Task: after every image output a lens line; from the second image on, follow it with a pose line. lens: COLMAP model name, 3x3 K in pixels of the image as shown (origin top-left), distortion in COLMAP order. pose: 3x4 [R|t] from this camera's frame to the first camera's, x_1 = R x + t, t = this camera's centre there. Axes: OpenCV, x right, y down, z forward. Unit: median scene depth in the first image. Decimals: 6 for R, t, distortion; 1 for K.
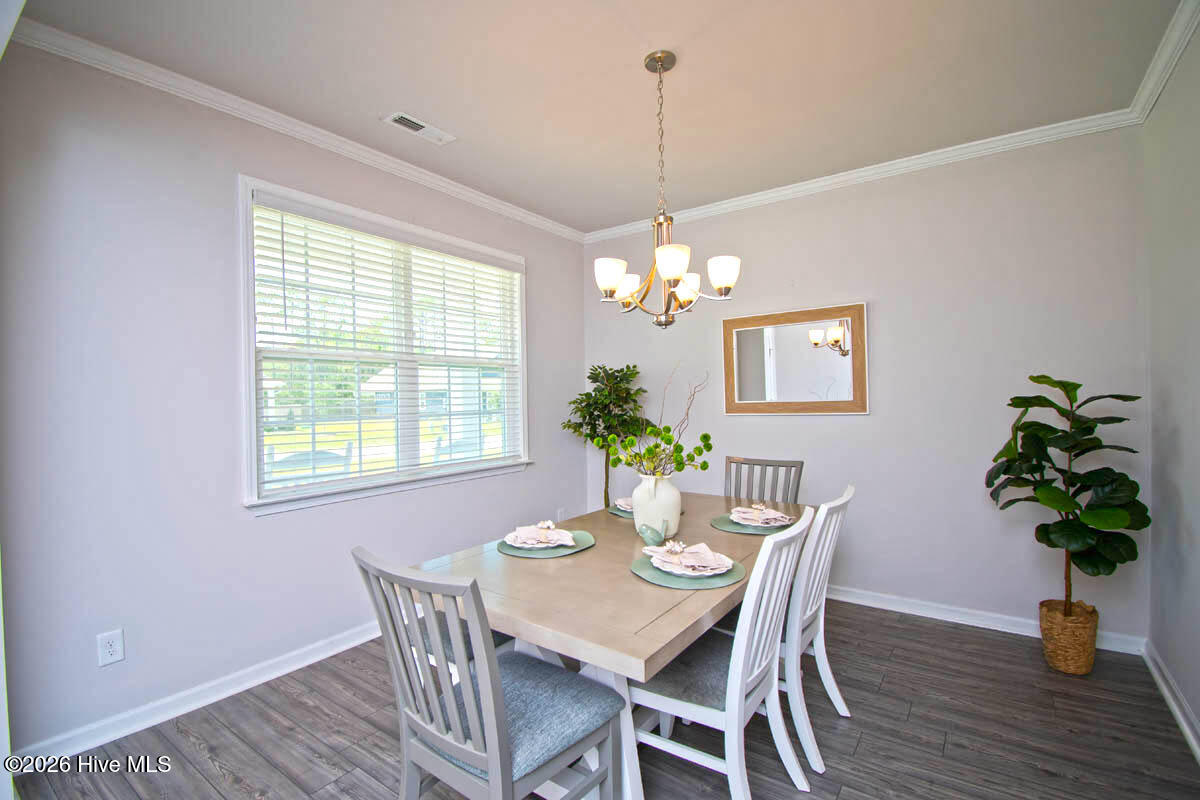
lens RADIAL K [[547.7, 0, 600.0], [0, 547.7, 400.0], [0, 0, 1]] dist [0.020008, -0.026930]
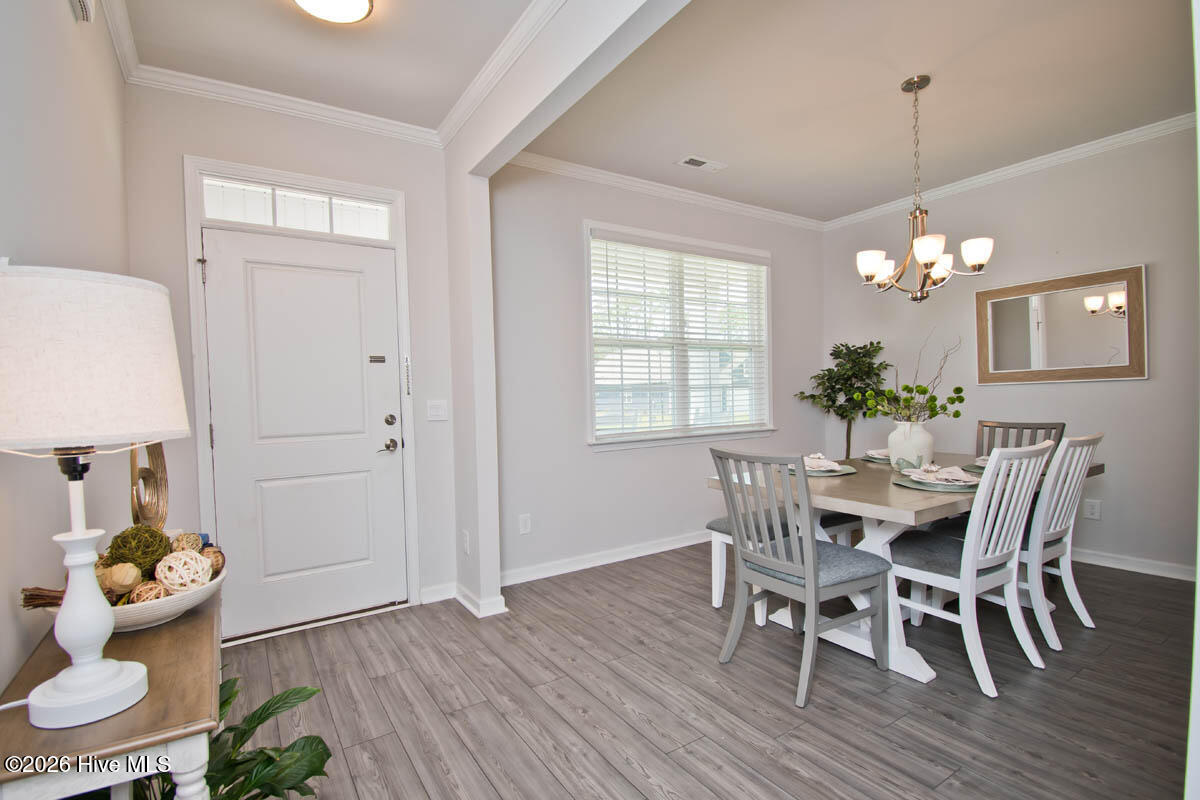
lens RADIAL K [[496.2, 0, 623.0], [0, 496.2, 401.0], [0, 0, 1]] dist [0.018338, -0.029221]
pose [[0.922600, 0.003332, -0.385744, -0.037253], [0.010831, 0.999345, 0.034537, 0.025229], [0.385606, -0.036042, 0.921959, -0.167787]]
